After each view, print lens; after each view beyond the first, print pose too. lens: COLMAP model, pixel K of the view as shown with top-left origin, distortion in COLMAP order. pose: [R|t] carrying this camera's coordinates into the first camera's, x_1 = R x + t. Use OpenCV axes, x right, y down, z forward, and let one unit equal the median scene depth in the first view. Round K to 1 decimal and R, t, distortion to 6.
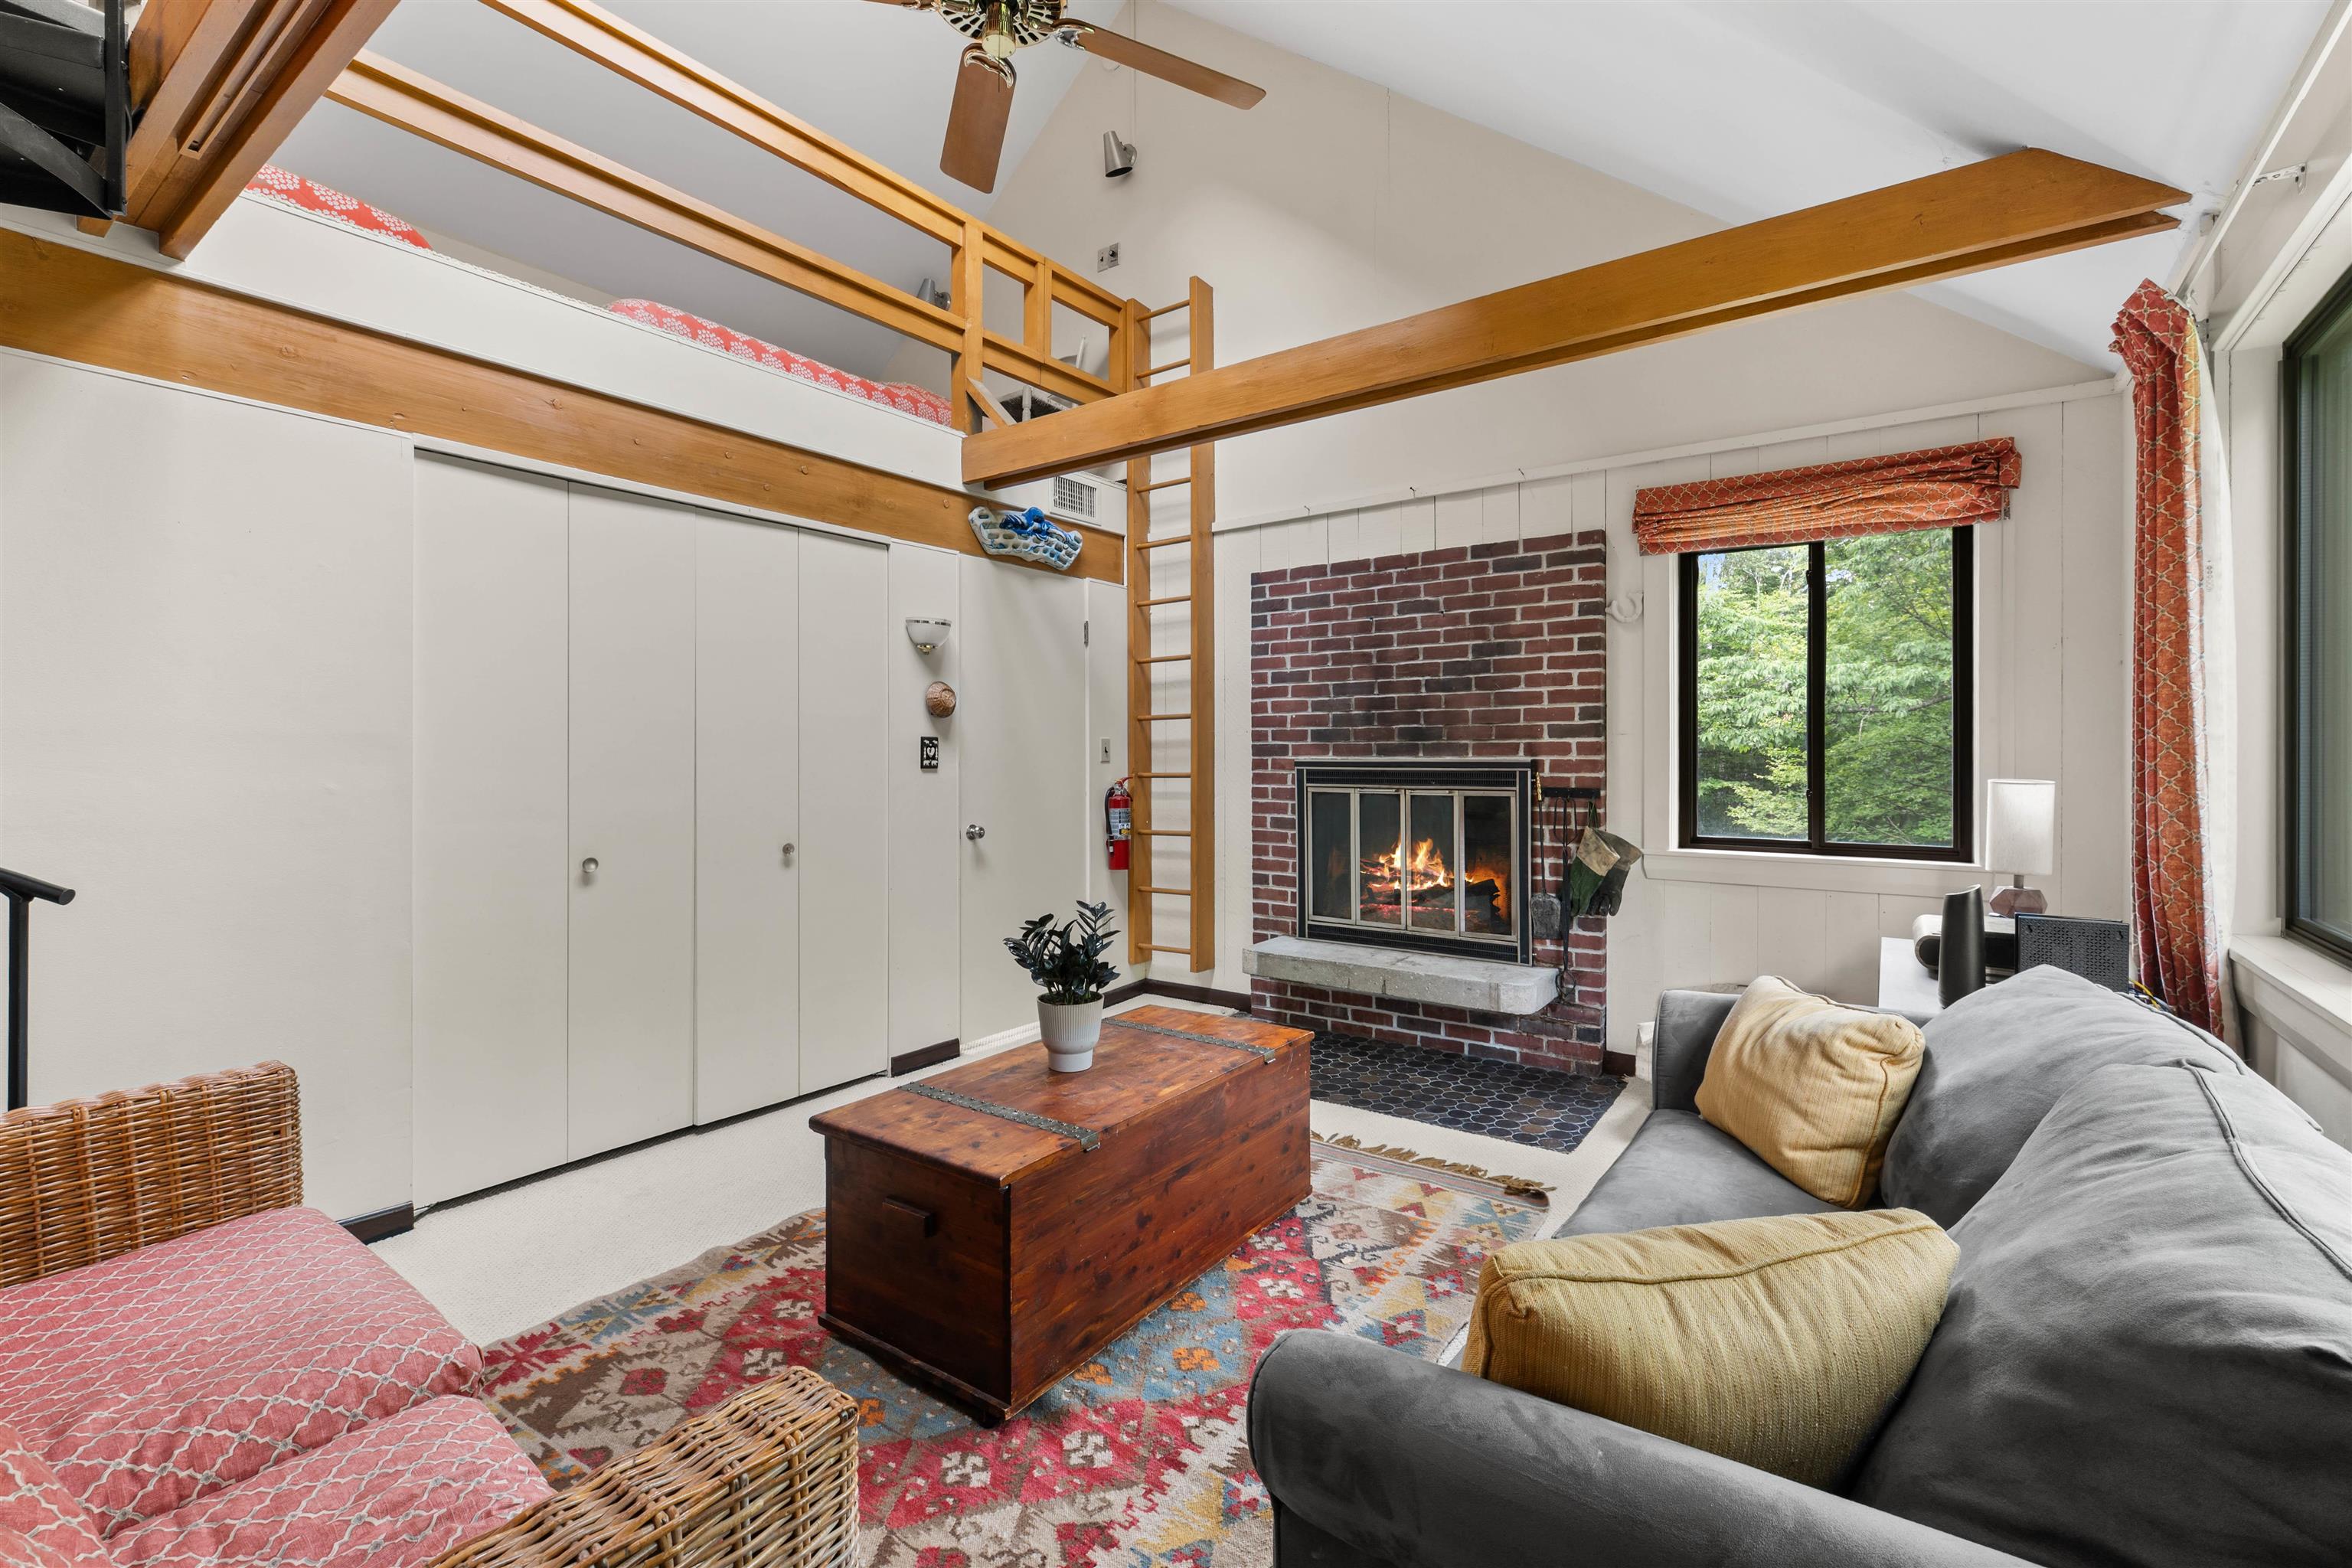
lens RADIAL K [[1012.4, 0, 1206.5], [0, 1012.4, 742.5], [0, 0, 1]] dist [-0.000763, -0.000234]
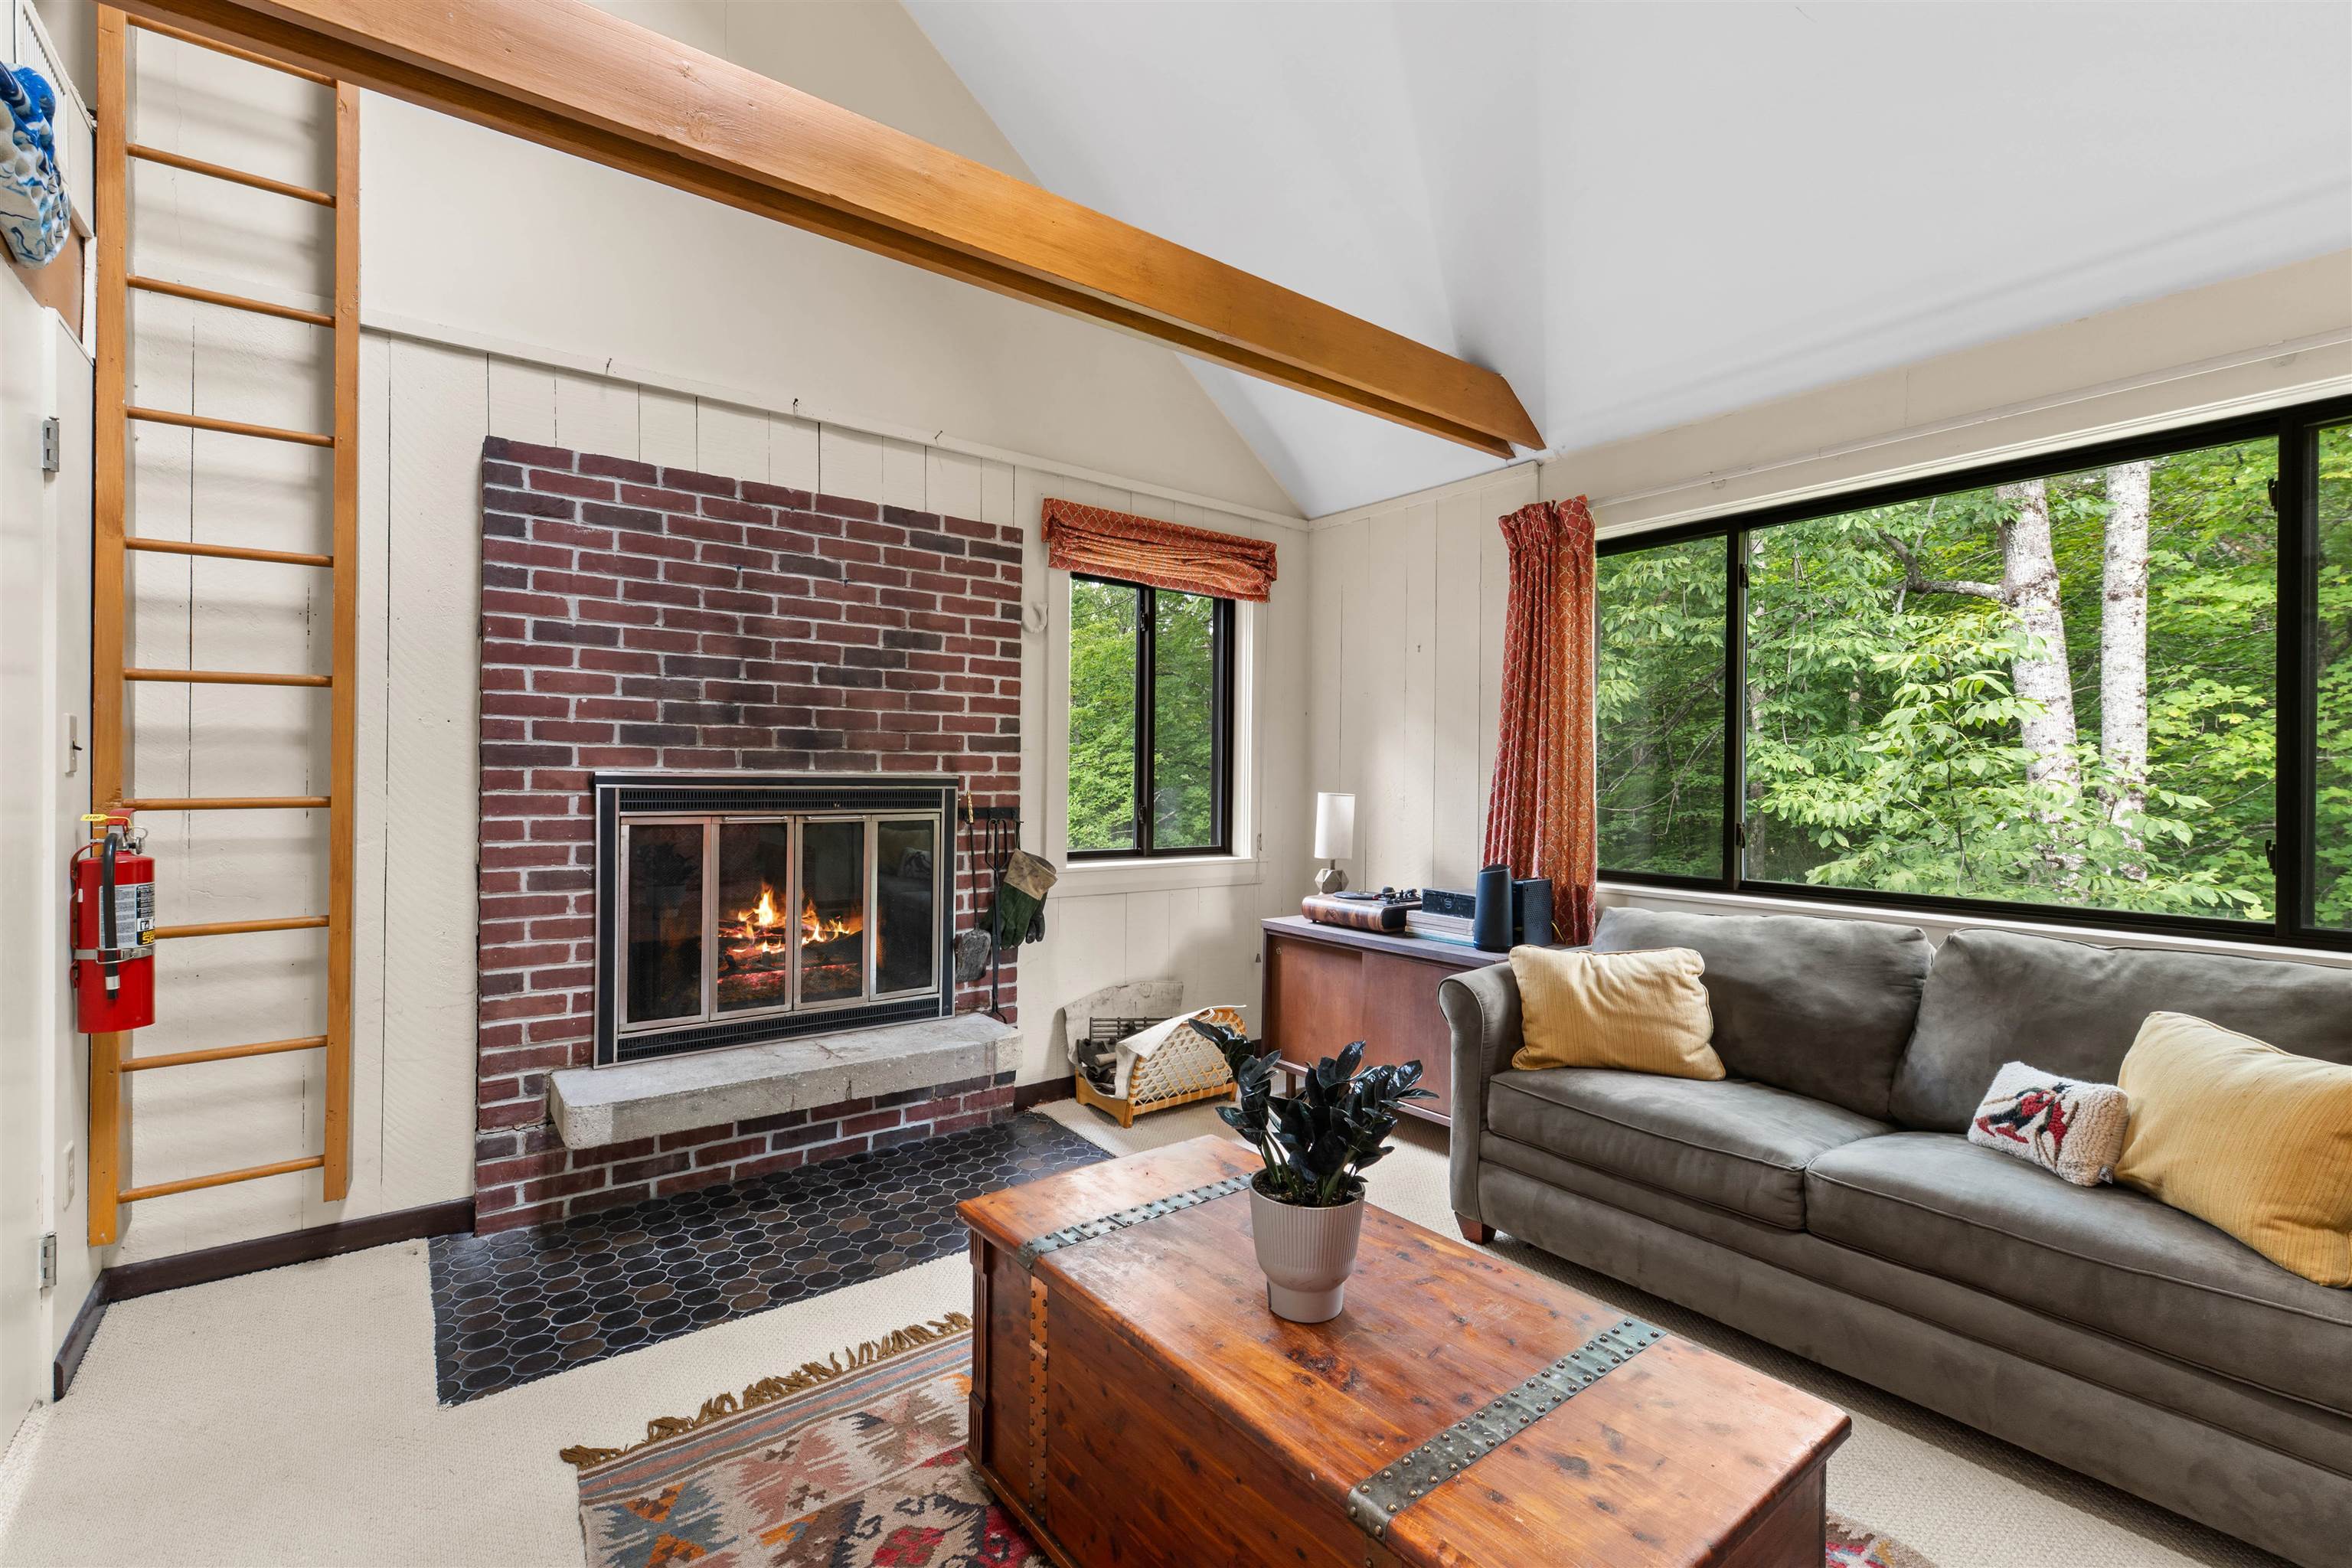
lens RADIAL K [[1012.4, 0, 1184.6], [0, 1012.4, 771.6], [0, 0, 1]] dist [-0.000763, -0.000234]
pose [[0.305438, 0.011935, 0.952137, -0.414751], [-0.020660, 0.999769, -0.005904, 0.013775], [-0.951988, -0.017867, 0.305614, 0.527082]]
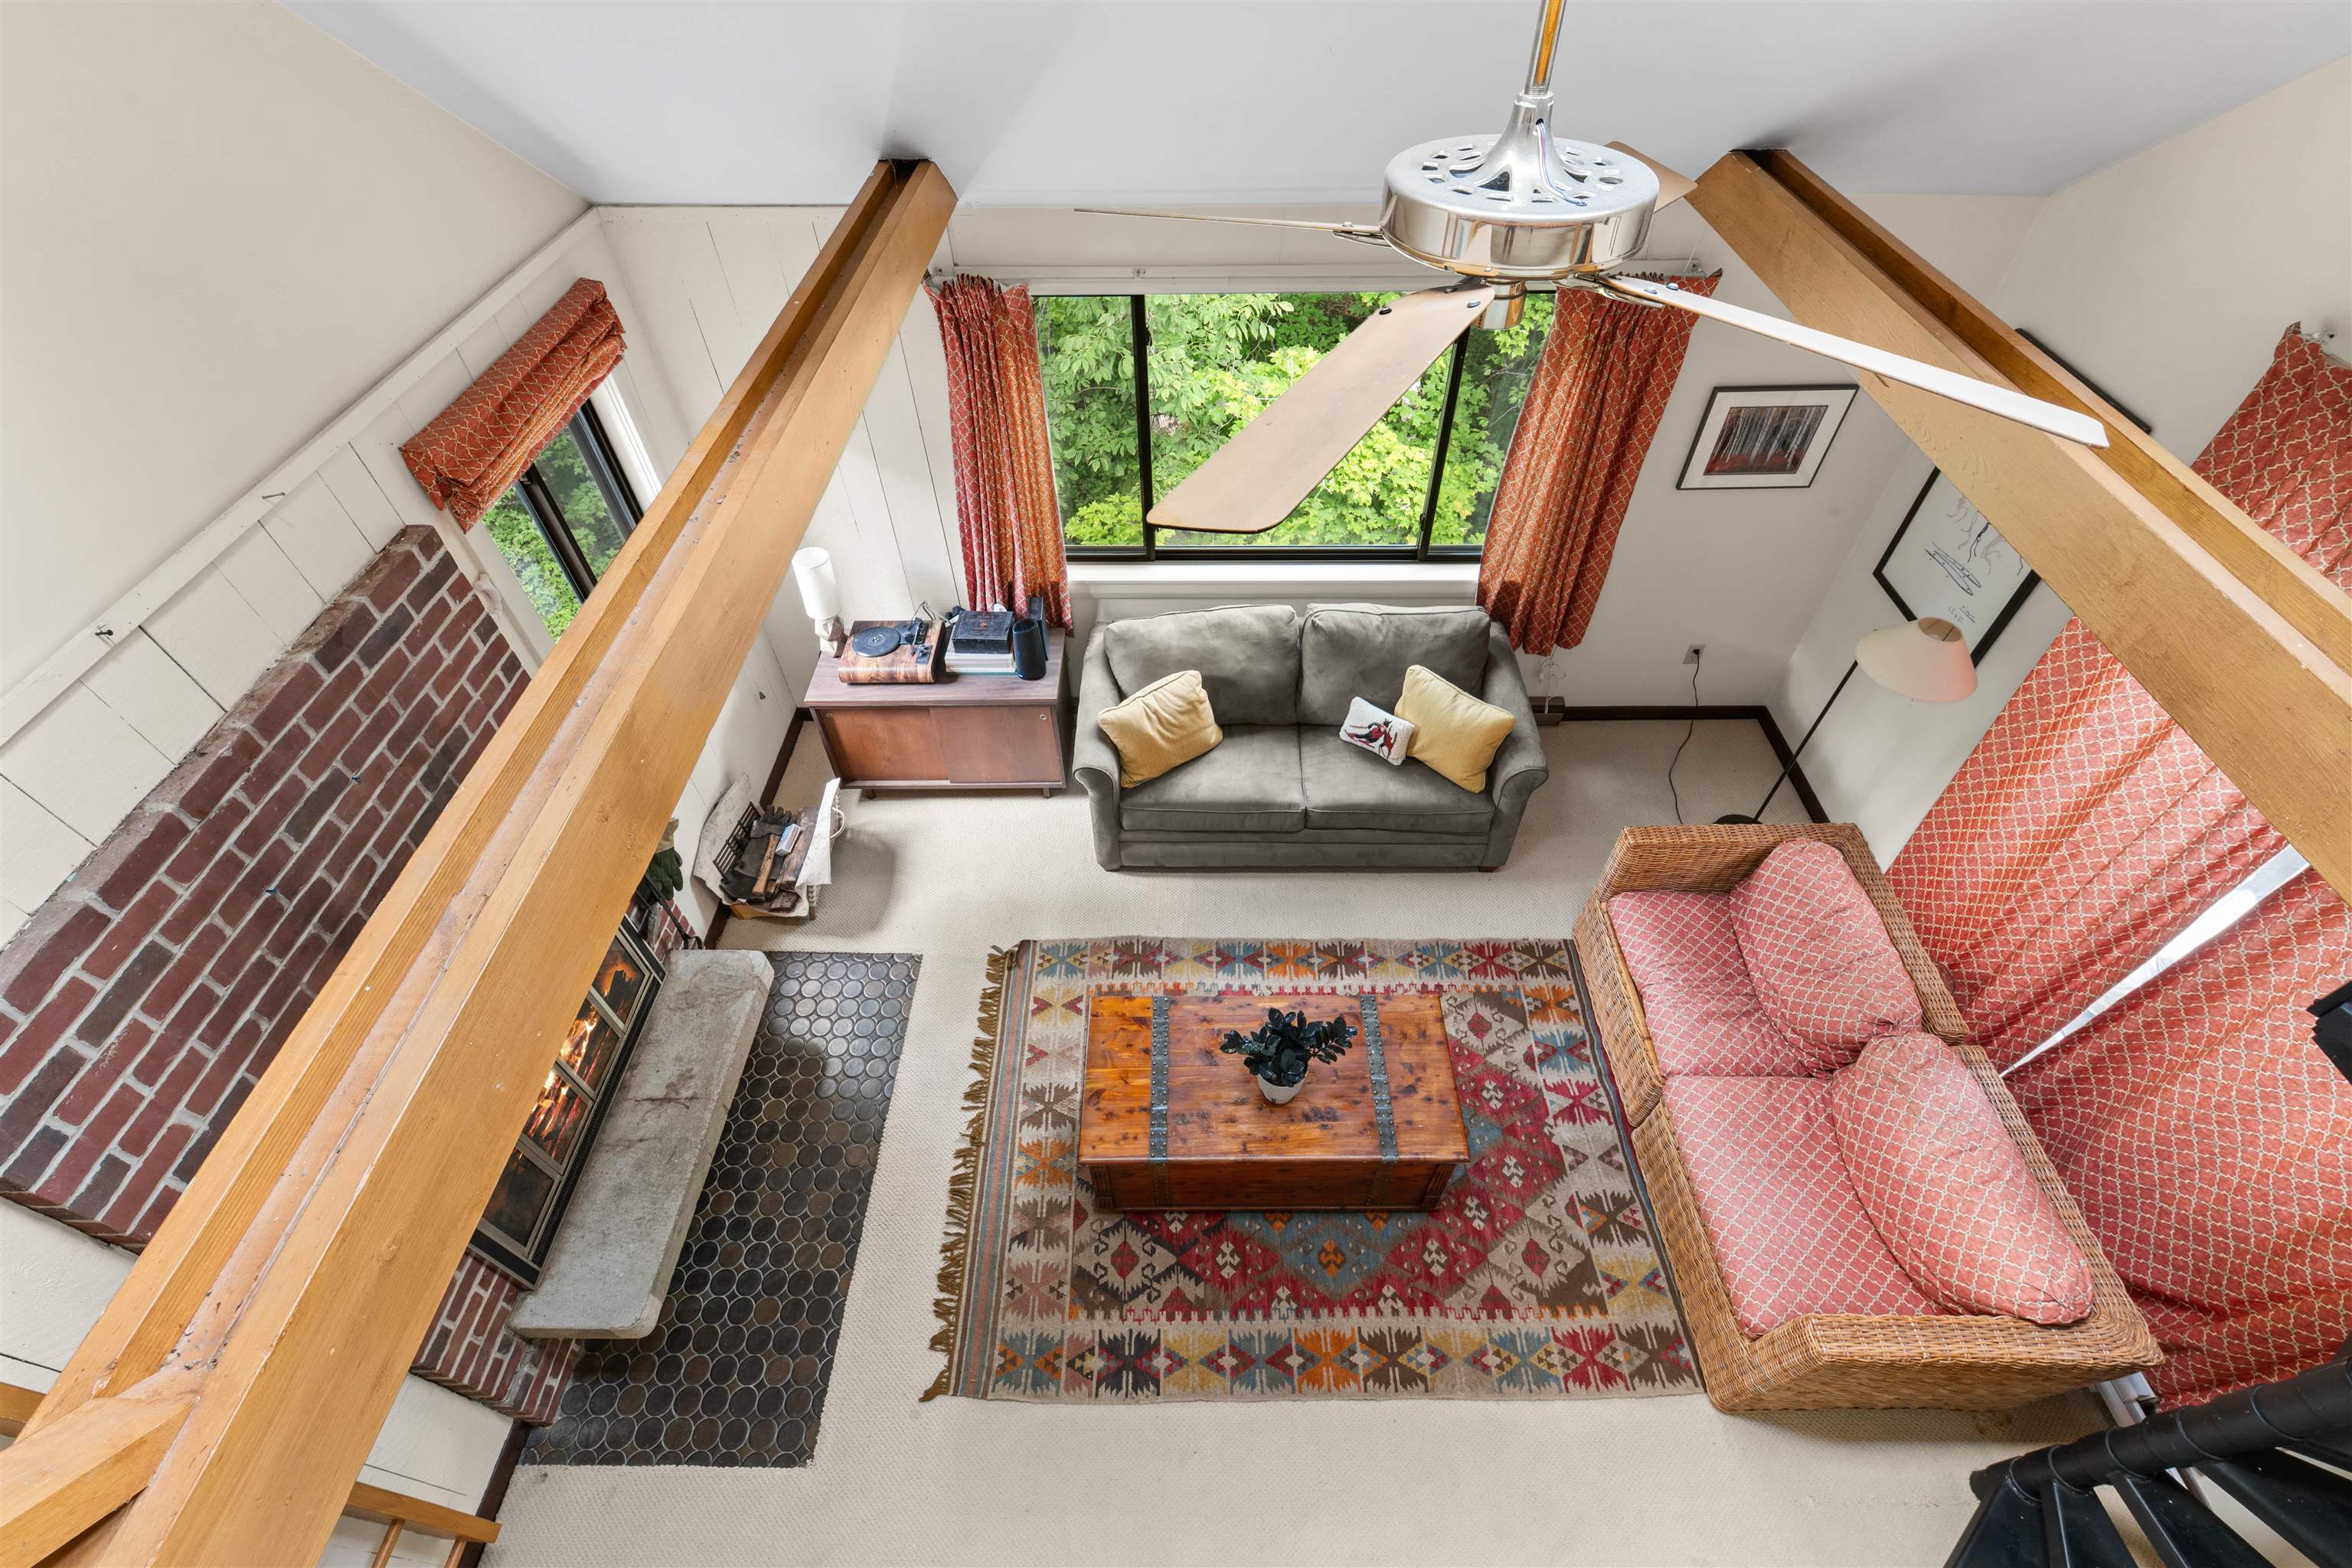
lens RADIAL K [[1012.4, 0, 1180.7], [0, 1012.4, 774.0], [0, 0, 1]] dist [-0.000763, -0.000234]
pose [[-0.556275, -0.595444, 0.579659, -0.340113], [0.013509, 0.690973, 0.722754, -0.528788], [-0.830888, 0.409881, -0.376327, 0.839764]]
